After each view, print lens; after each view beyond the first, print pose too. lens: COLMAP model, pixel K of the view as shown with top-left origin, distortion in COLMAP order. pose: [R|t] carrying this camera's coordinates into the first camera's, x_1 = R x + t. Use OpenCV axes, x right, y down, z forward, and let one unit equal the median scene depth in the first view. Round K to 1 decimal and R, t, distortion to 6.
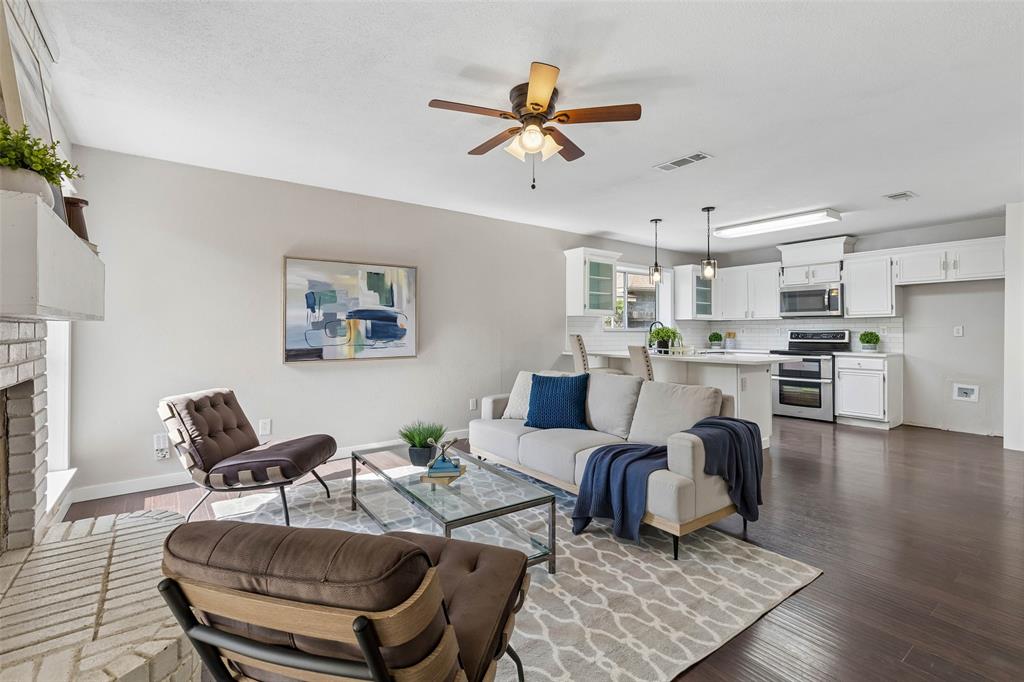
lens RADIAL K [[469.2, 0, 513.0], [0, 469.2, 333.0], [0, 0, 1]] dist [0.015798, -0.000390]
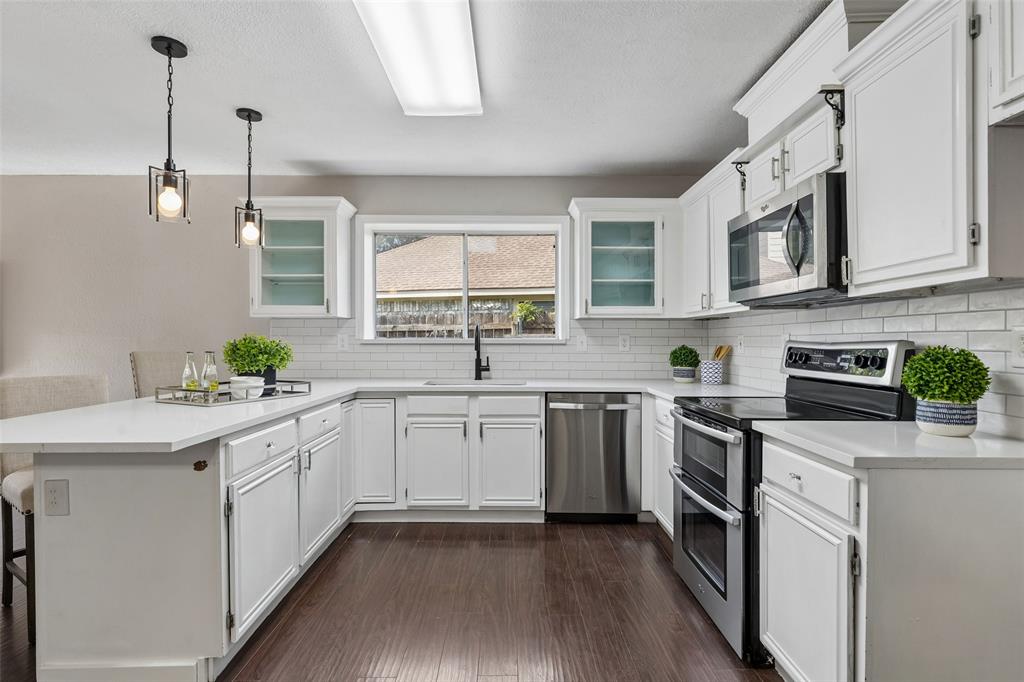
lens RADIAL K [[521.1, 0, 508.2], [0, 521.1, 340.9], [0, 0, 1]] dist [0.005082, 0.000339]
pose [[0.800665, -0.003564, -0.599102, 0.986152], [0.000305, 0.999985, -0.005541, -0.006594], [0.599113, 0.004253, 0.800653, 0.873401]]
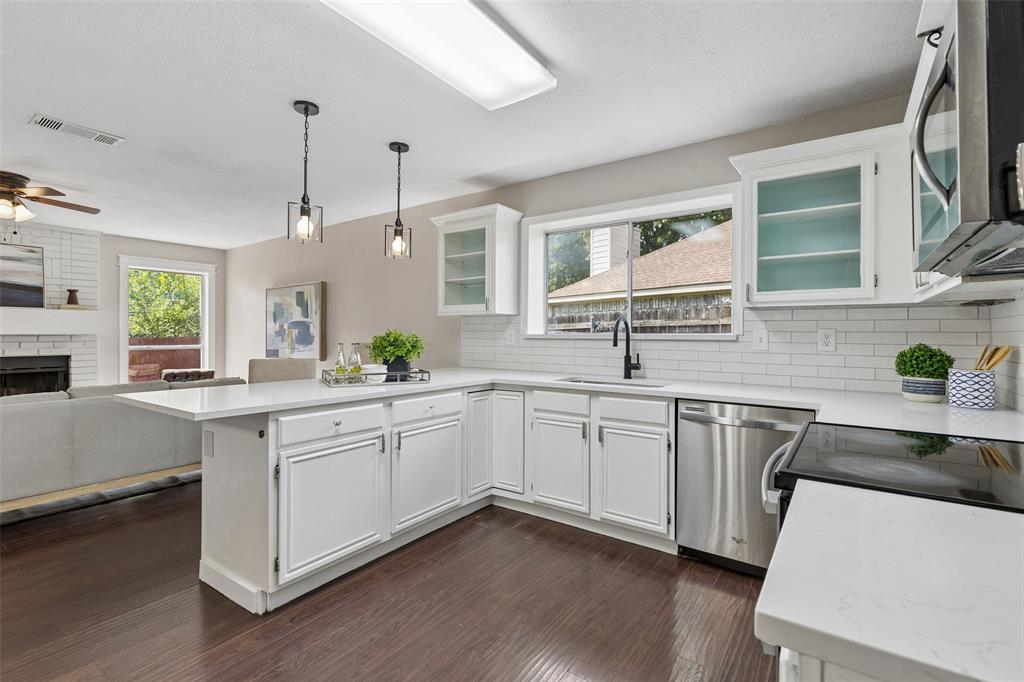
lens RADIAL K [[469.2, 0, 510.1], [0, 469.2, 333.5], [0, 0, 1]] dist [0.015798, -0.000390]
pose [[0.293719, -0.007186, -0.955865, 1.056672], [-0.008355, 0.999914, -0.010084, -0.006885], [0.955855, 0.010949, 0.293633, 1.137367]]
